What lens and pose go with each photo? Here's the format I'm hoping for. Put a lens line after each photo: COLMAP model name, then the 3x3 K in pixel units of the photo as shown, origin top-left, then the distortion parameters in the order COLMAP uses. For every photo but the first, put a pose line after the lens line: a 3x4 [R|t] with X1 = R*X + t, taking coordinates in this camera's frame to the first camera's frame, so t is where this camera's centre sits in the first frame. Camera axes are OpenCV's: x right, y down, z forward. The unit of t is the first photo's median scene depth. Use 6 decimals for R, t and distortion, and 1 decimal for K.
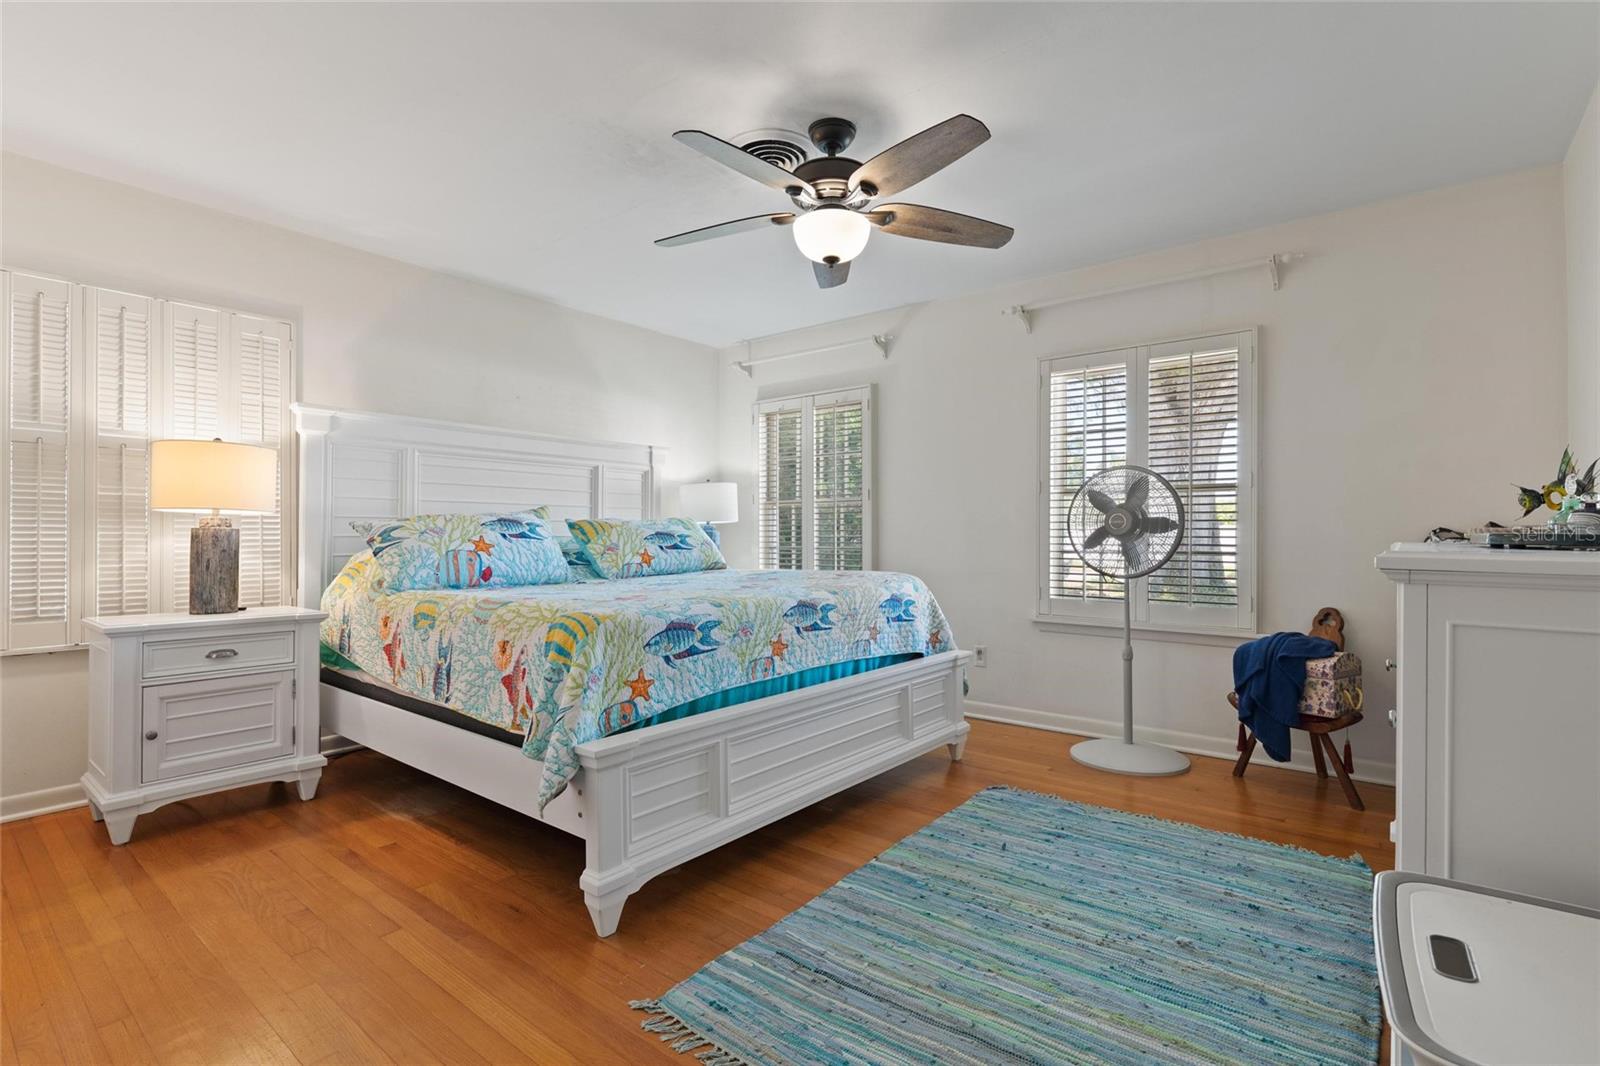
lens RADIAL K [[745.2, 0, 803.2], [0, 745.2, 536.1], [0, 0, 1]] dist [-0.002213, 0.000123]
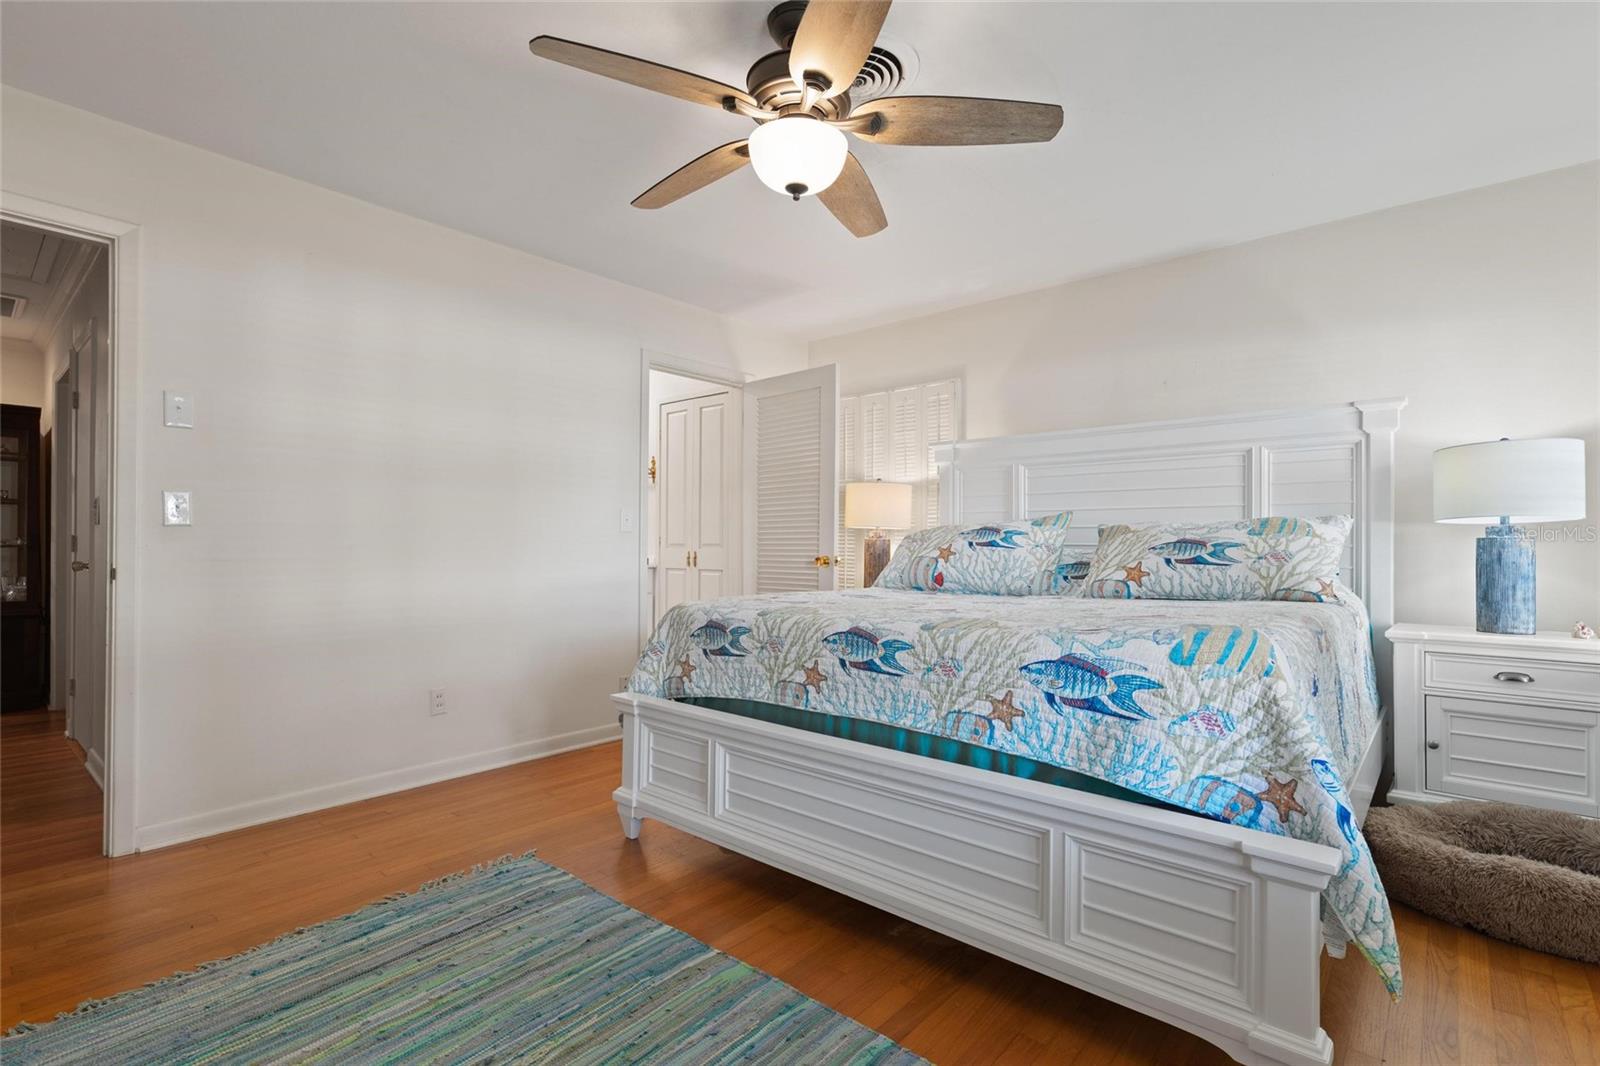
lens RADIAL K [[745.2, 0, 801.2], [0, 745.2, 535.5], [0, 0, 1]] dist [-0.002213, 0.000123]
pose [[-0.043411, -0.010865, -0.998998, 0.799914], [-0.001856, 0.999940, -0.010795, -0.000744], [0.999056, 0.001385, -0.043429, 1.008465]]
